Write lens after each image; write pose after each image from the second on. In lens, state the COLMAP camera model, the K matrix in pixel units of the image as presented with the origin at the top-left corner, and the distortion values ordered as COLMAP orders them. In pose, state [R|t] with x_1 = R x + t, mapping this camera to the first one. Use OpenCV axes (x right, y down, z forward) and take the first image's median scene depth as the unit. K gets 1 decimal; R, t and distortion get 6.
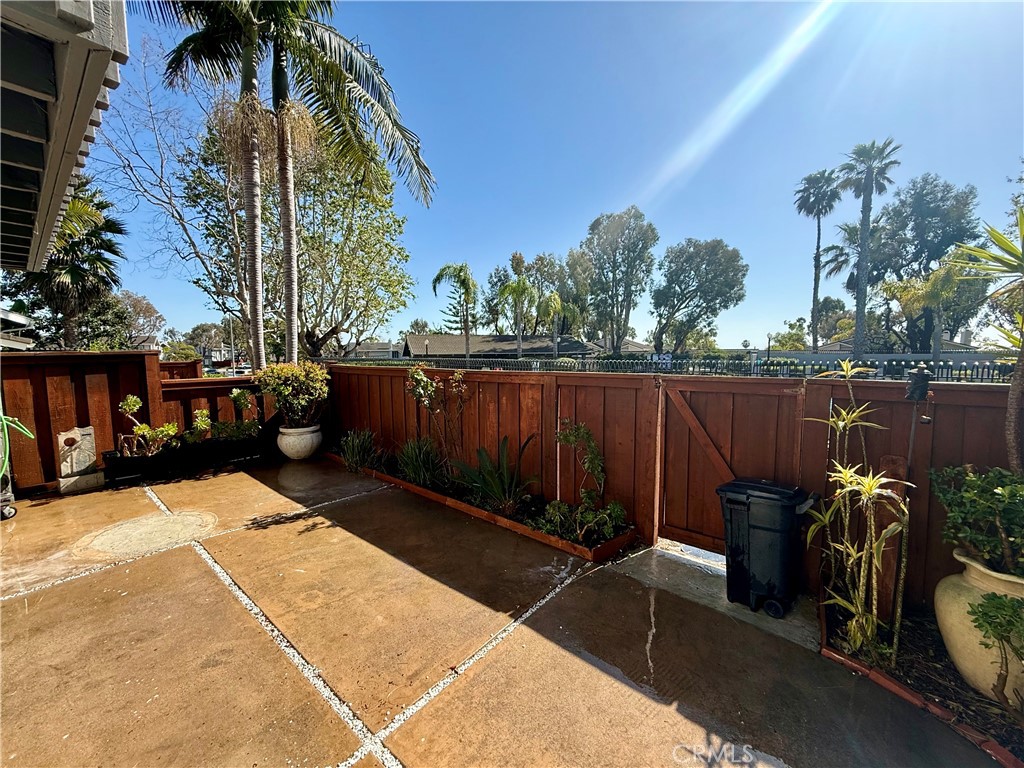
lens RADIAL K [[406.5, 0, 508.4], [0, 406.5, 384.9], [0, 0, 1]] dist [-0.000747, 0.000314]
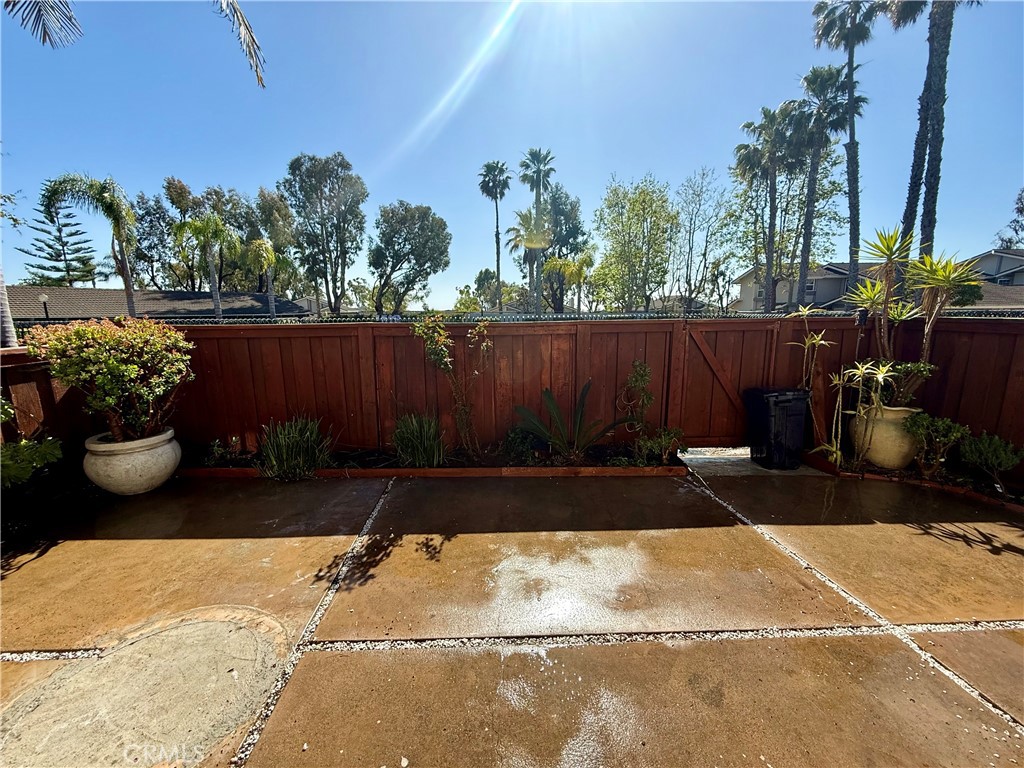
lens RADIAL K [[407.1, 0, 509.1], [0, 407.1, 383.9], [0, 0, 1]] dist [-0.000844, -0.000216]
pose [[0.742123, -0.118160, 0.659766, -0.084224], [0.060019, 0.992099, 0.110168, 0.000191], [-0.667571, -0.042160, 0.743351, 0.041836]]
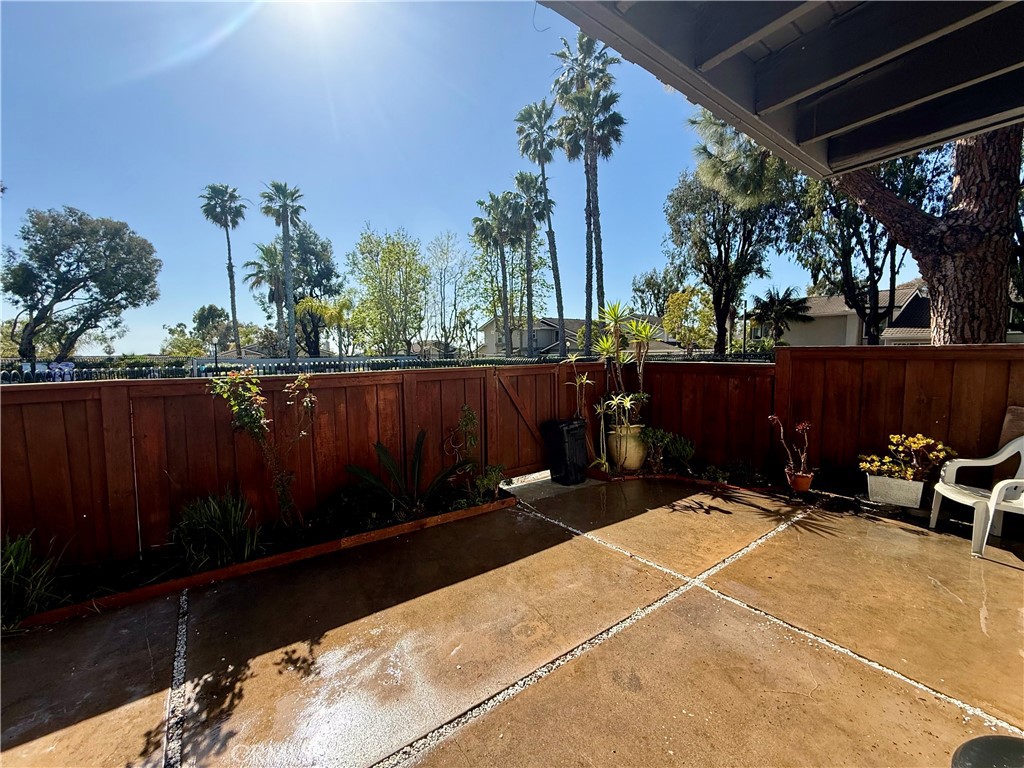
lens RADIAL K [[406.2, 0, 509.3], [0, 406.2, 383.5], [0, 0, 1]] dist [-0.001441, -0.000045]
pose [[0.253976, -0.071798, 0.964542, -0.095099], [0.090718, 0.994613, 0.050149, -0.002992], [-0.962947, 0.074765, 0.259121, 0.057447]]
